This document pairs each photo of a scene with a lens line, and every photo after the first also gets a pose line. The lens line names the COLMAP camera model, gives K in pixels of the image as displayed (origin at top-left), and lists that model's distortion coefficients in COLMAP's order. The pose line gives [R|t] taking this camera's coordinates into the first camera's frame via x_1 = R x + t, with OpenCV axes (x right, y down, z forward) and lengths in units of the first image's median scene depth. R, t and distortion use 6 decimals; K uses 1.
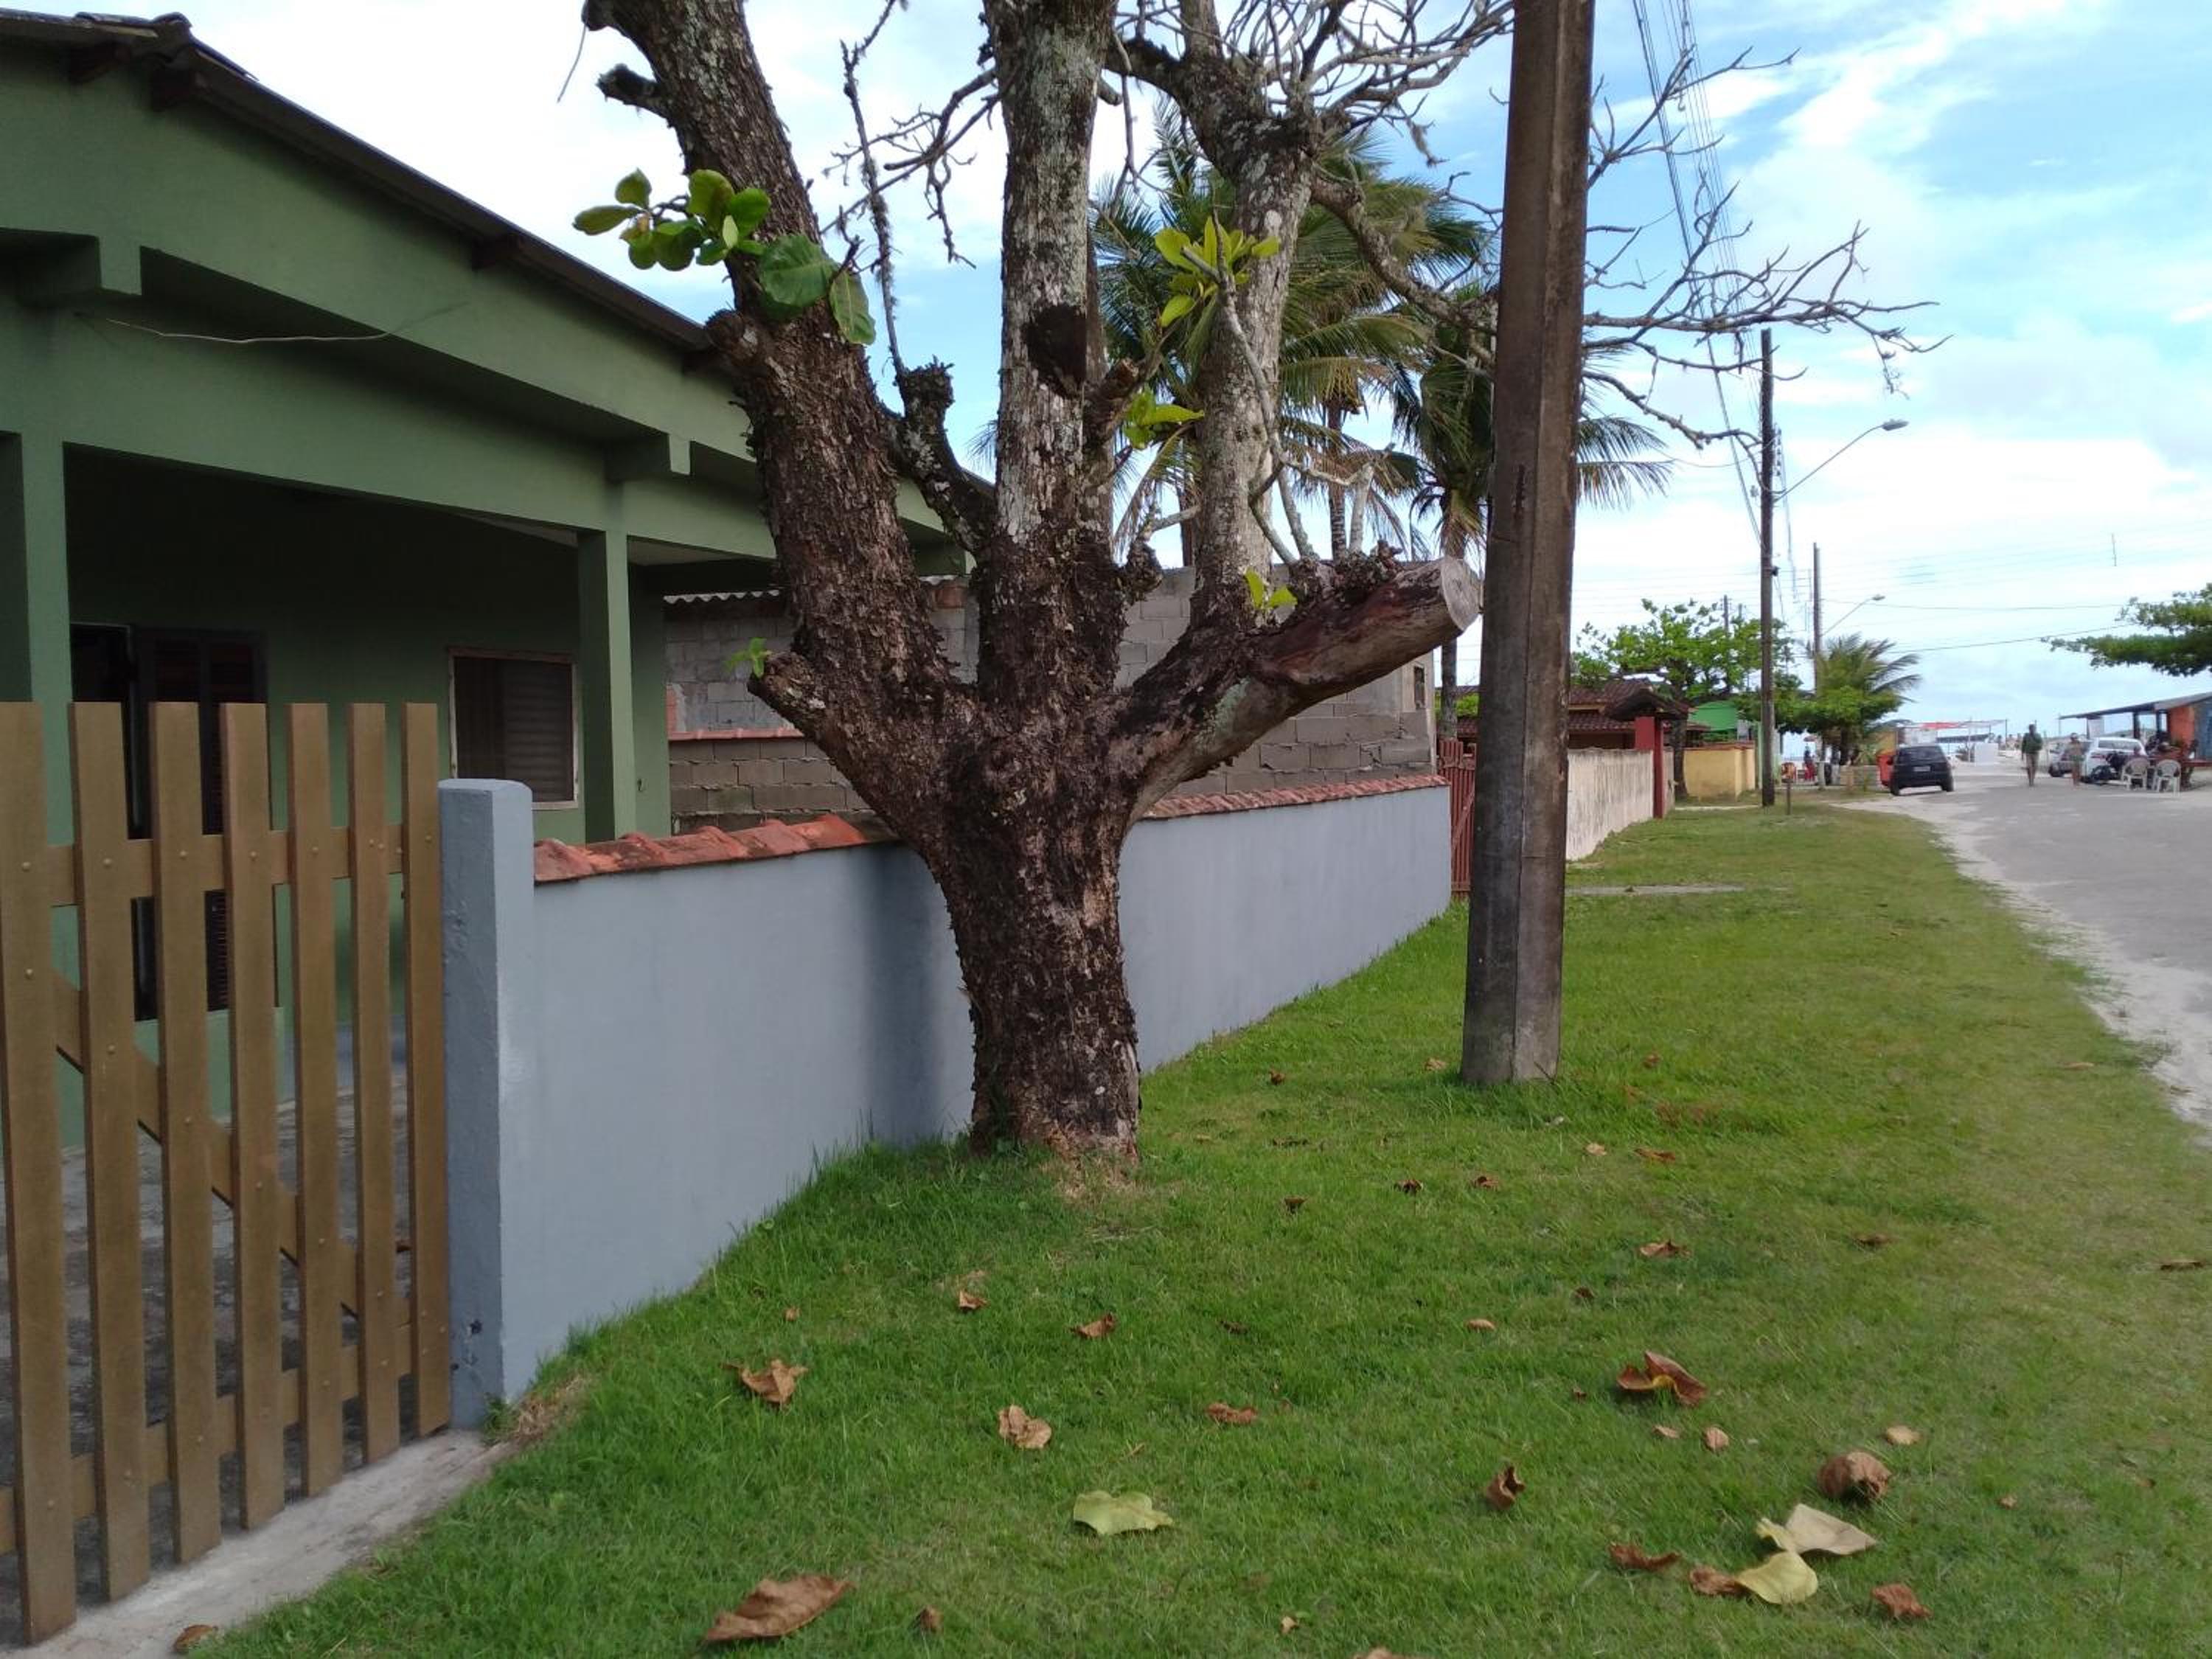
lens RADIAL K [[1798.8, 0, 1106.0], [0, 1798.8, 829.5], [0, 0, 1]] dist [0.060797, -0.040504]
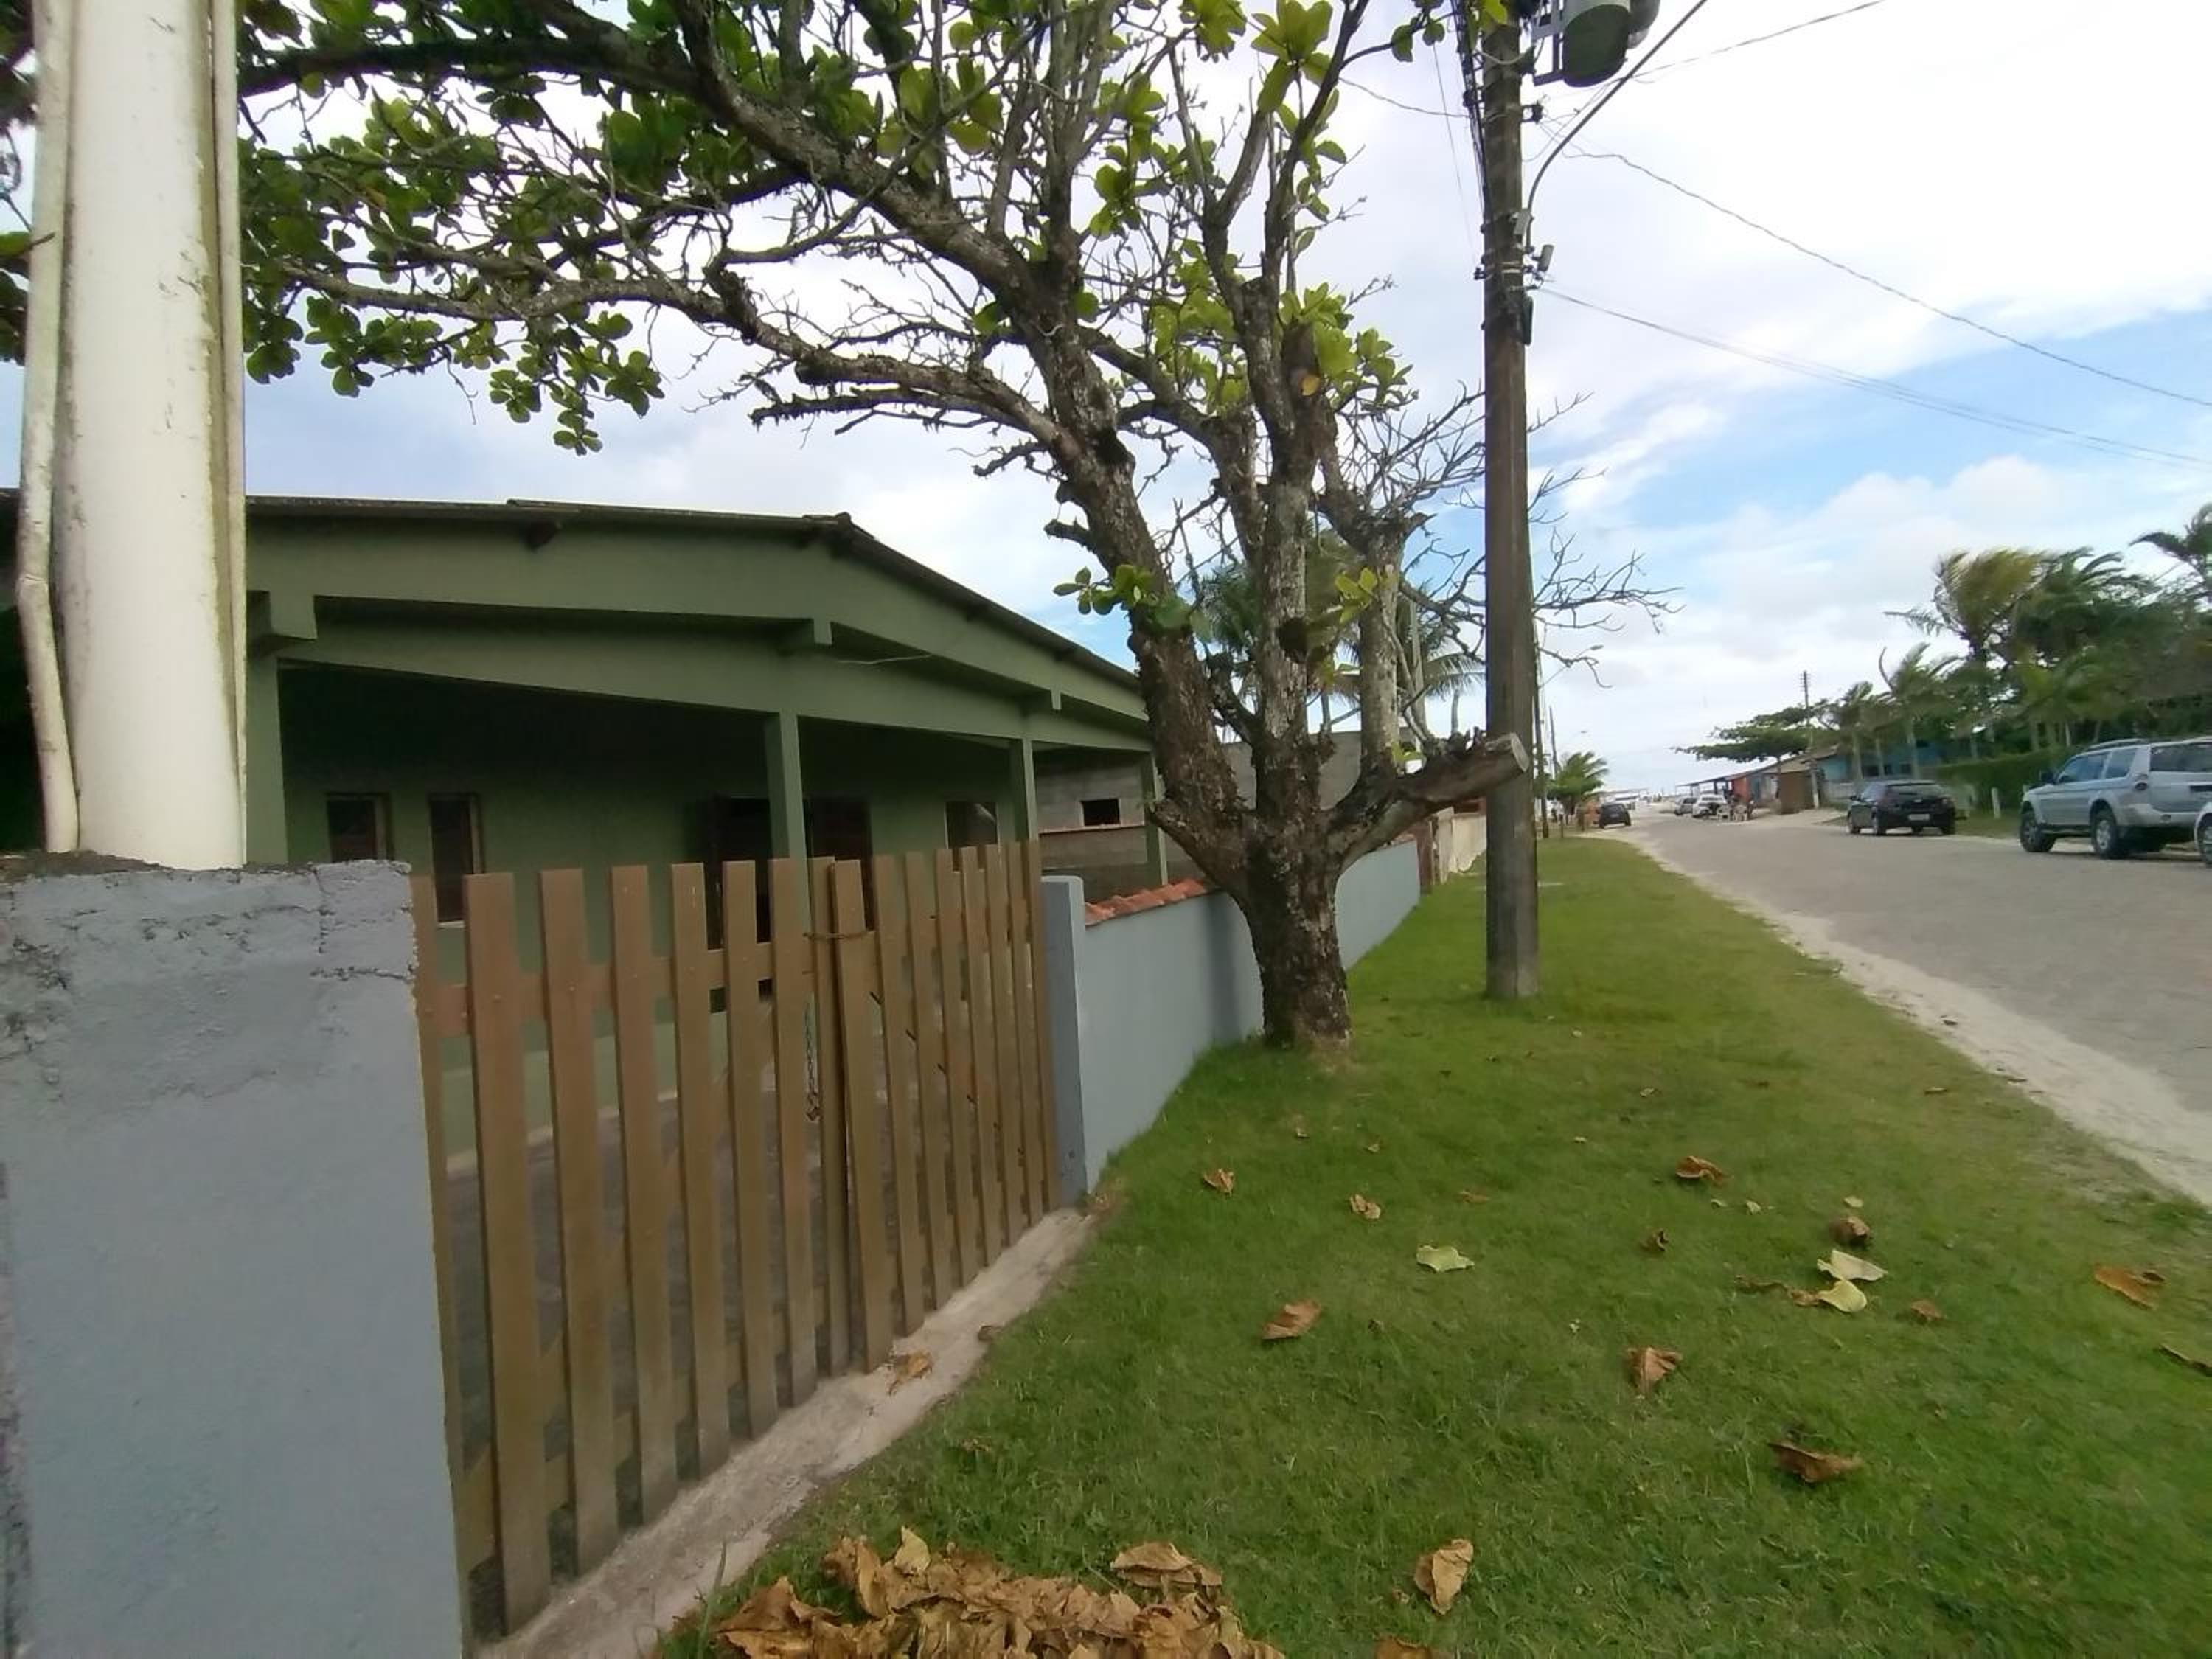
lens RADIAL K [[863.8, 0, 1127.2], [0, 863.8, 837.1], [0, 0, 1]] dist [-0.000090, -0.000384]
pose [[0.995686, -0.046478, -0.080306, -0.141343], [0.044032, 0.998518, -0.031969, -0.026852], [0.081673, 0.028295, 0.996257, 0.045693]]
